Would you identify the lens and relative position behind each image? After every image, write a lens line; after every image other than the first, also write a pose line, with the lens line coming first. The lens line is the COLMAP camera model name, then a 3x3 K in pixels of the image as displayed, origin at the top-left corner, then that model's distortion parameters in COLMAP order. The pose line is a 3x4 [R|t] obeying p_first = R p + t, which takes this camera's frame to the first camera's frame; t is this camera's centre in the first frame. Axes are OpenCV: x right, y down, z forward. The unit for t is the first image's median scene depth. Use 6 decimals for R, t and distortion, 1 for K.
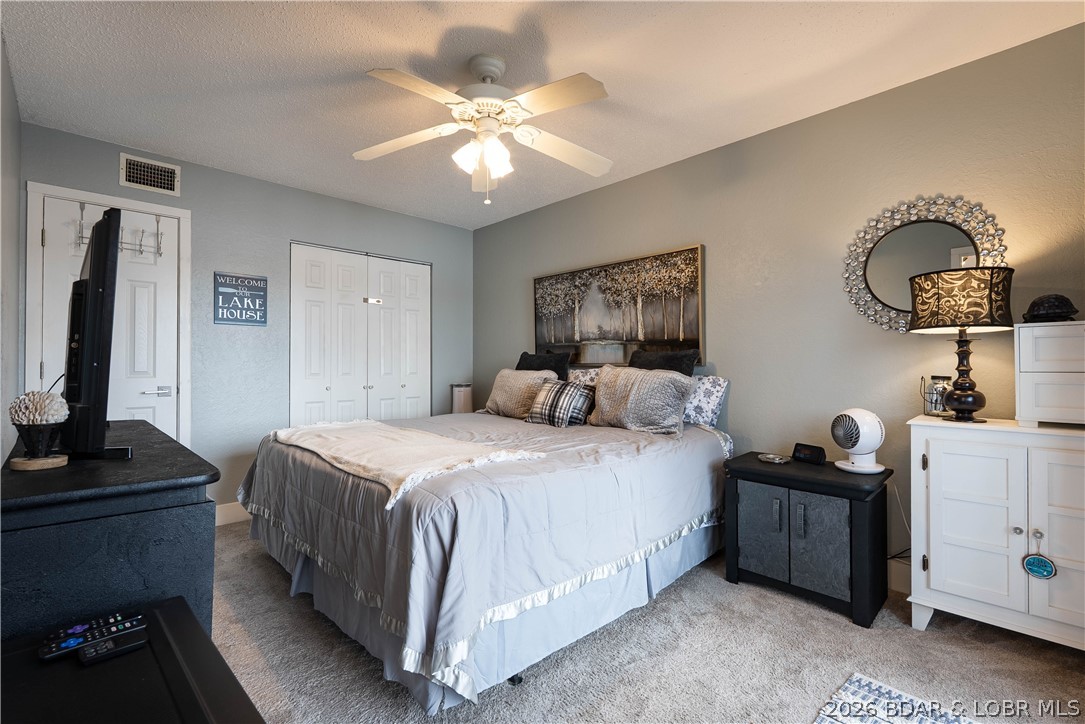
lens RADIAL K [[482.7, 0, 545.8], [0, 482.7, 361.4], [0, 0, 1]] dist [-0.003714, -0.000344]
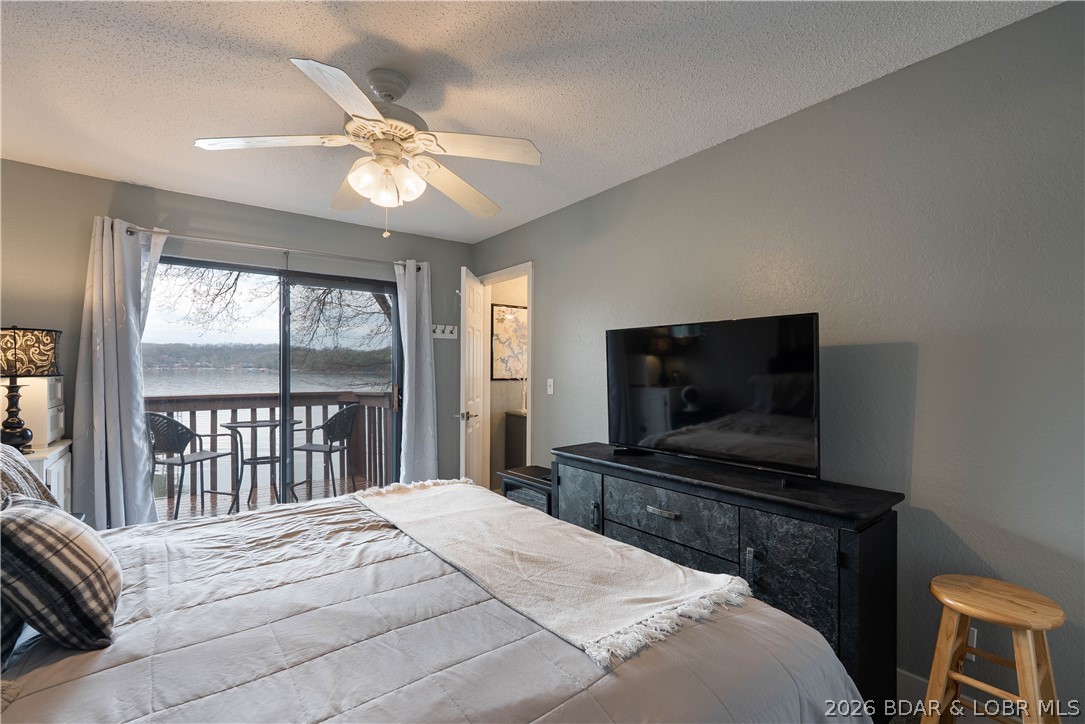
lens RADIAL K [[494.3, 0, 545.4], [0, 494.3, 372.4], [0, 0, 1]] dist [0.004206, 0.000081]
pose [[-0.994255, -0.006034, 0.106869, -0.334997], [-0.006240, 0.999979, -0.001589, -0.050709], [-0.106857, -0.002246, -0.994272, 1.262650]]
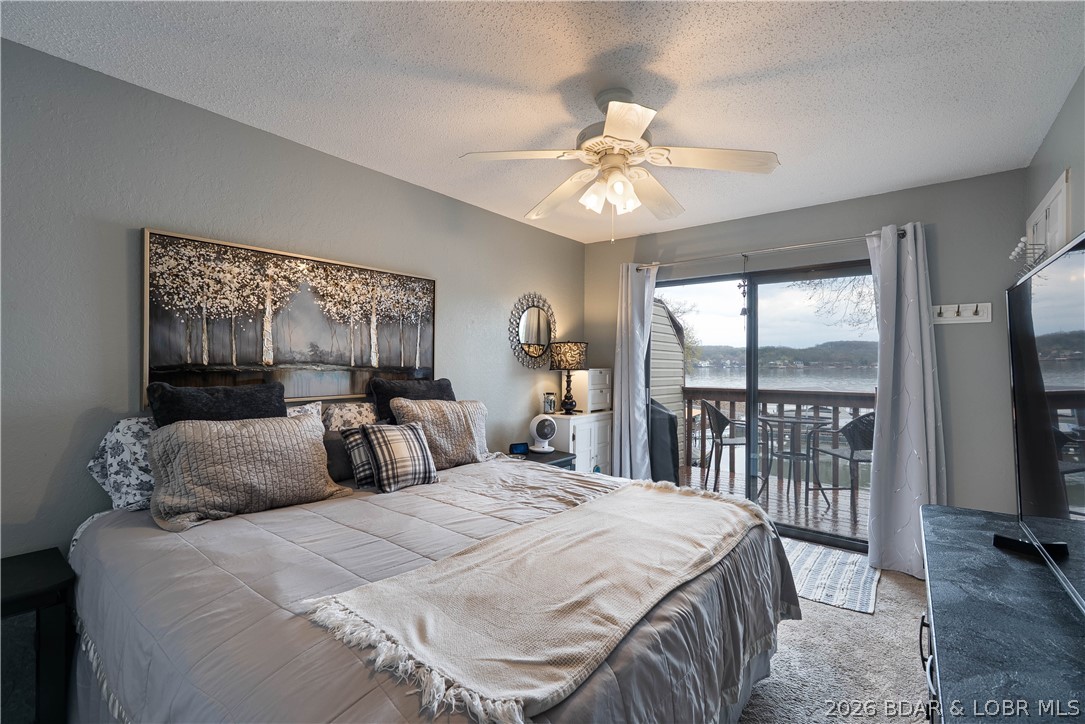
lens RADIAL K [[482.7, 0, 542.1], [0, 482.7, 360.5], [0, 0, 1]] dist [-0.003714, -0.000344]
pose [[-0.130596, 0.004195, 0.991427, -0.704732], [-0.015706, 0.999857, -0.006299, -0.055778], [-0.991311, -0.016394, -0.130512, 0.842871]]
